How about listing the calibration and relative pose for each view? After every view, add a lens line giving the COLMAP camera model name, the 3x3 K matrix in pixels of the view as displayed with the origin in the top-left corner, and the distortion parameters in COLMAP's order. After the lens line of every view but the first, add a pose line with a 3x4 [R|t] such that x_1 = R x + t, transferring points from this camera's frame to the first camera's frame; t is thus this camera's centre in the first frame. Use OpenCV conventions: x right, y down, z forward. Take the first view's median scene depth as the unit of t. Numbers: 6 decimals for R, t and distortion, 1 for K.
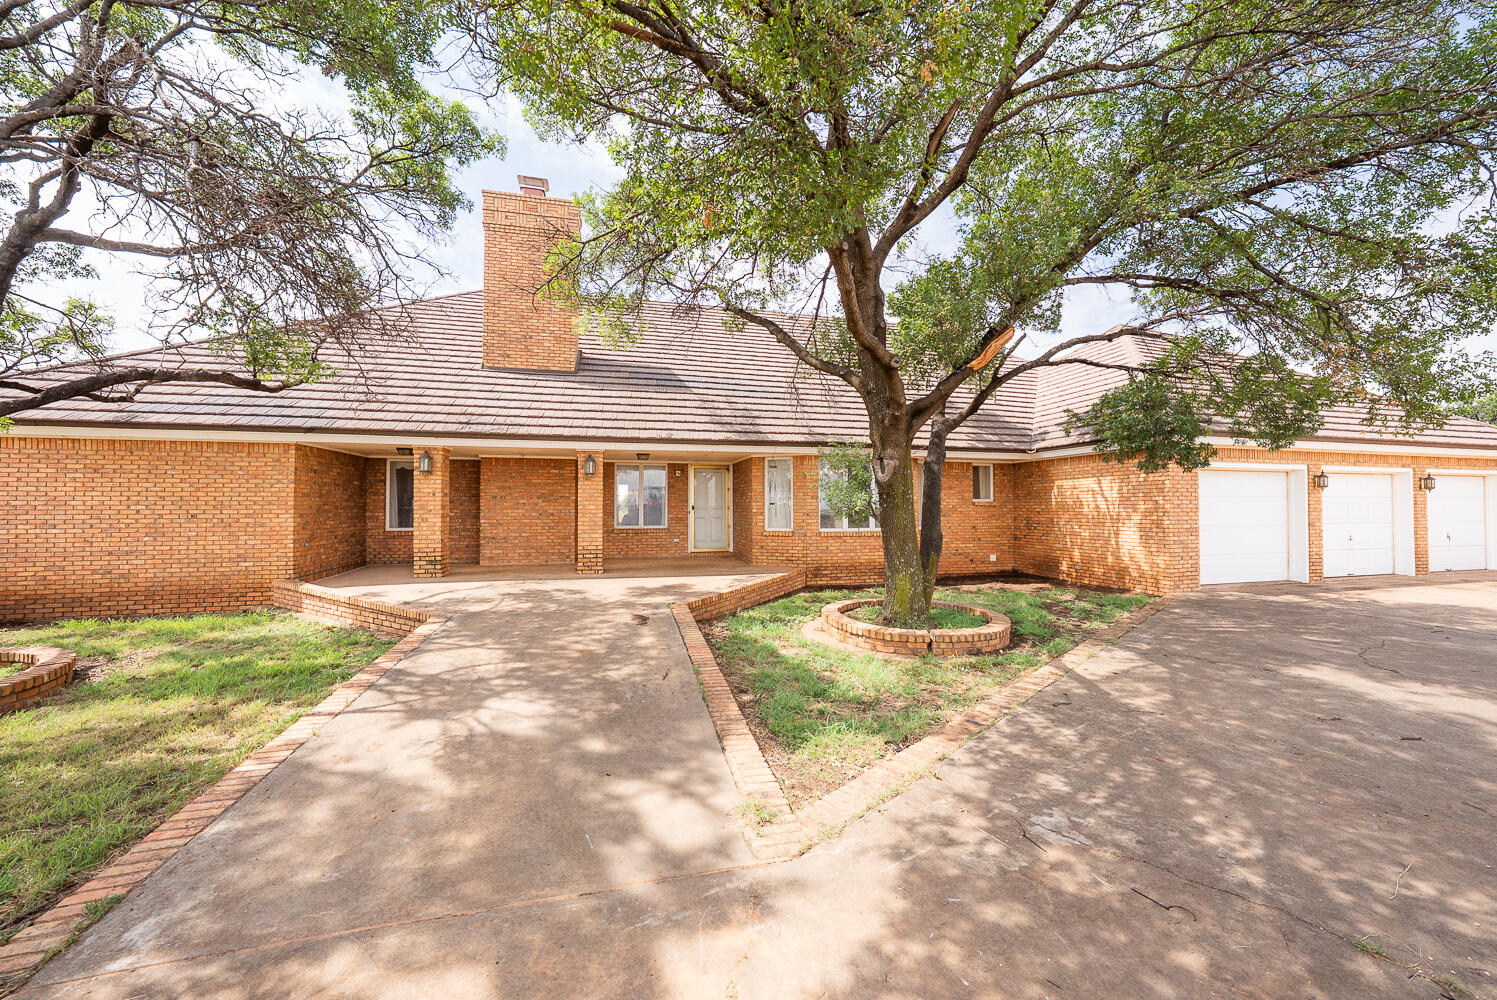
lens RADIAL K [[518.8, 0, 745.2], [0, 518.8, 501.6], [0, 0, 1]] dist [-0.016615, 0.000843]
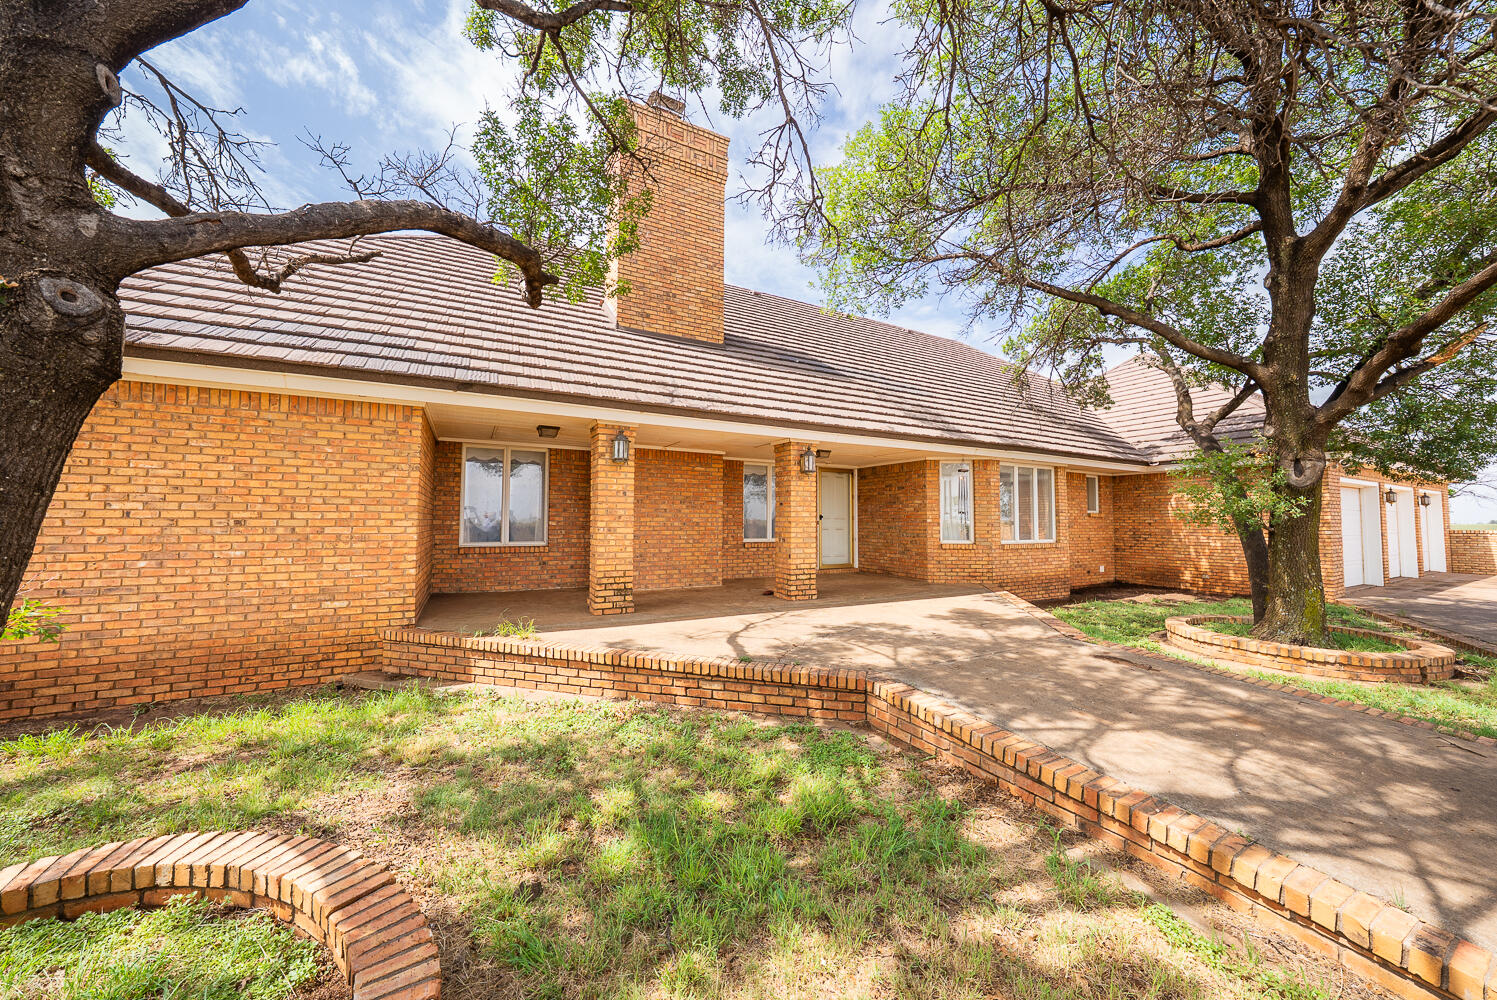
lens RADIAL K [[518.8, 0, 750.2], [0, 518.8, 500.8], [0, 0, 1]] dist [-0.016615, 0.000843]
pose [[0.968017, 0.015122, 0.250427, -0.662378], [-0.008309, 0.999567, -0.028239, 0.015367], [-0.250745, 0.025255, 0.967724, 0.301459]]
